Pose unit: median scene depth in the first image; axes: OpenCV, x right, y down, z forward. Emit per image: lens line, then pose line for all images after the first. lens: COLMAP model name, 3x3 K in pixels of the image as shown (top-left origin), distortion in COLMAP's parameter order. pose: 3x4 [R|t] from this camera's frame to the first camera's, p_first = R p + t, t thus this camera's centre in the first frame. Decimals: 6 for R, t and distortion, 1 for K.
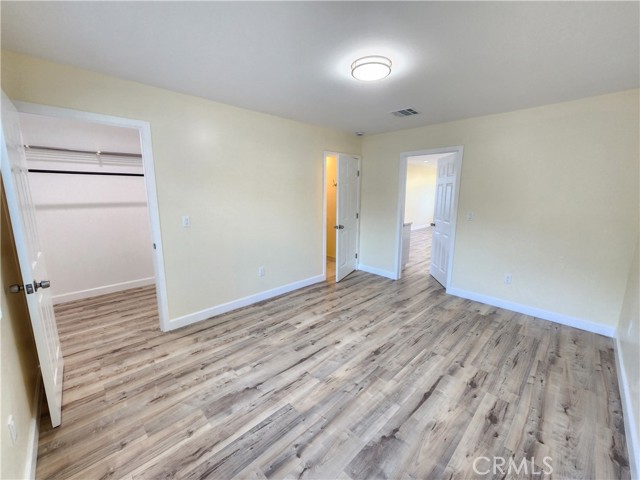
lens RADIAL K [[259.3, 0, 320.0], [0, 259.3, 240.0], [0, 0, 1]] dist [-0.000052, 0.000138]
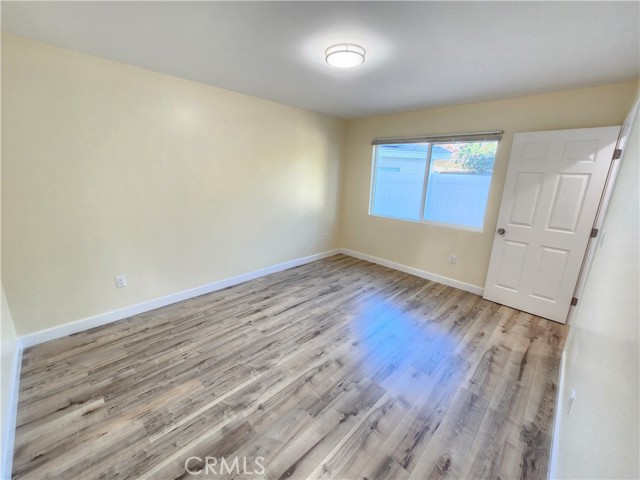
lens RADIAL K [[263.2, 0, 322.1], [0, 263.2, 237.5], [0, 0, 1]] dist [0.000813, -0.000190]
pose [[-0.998639, -0.031420, -0.041623, 0.259453], [-0.046007, 0.906612, 0.419450, -0.375899], [0.024556, 0.420795, -0.906824, 1.838431]]
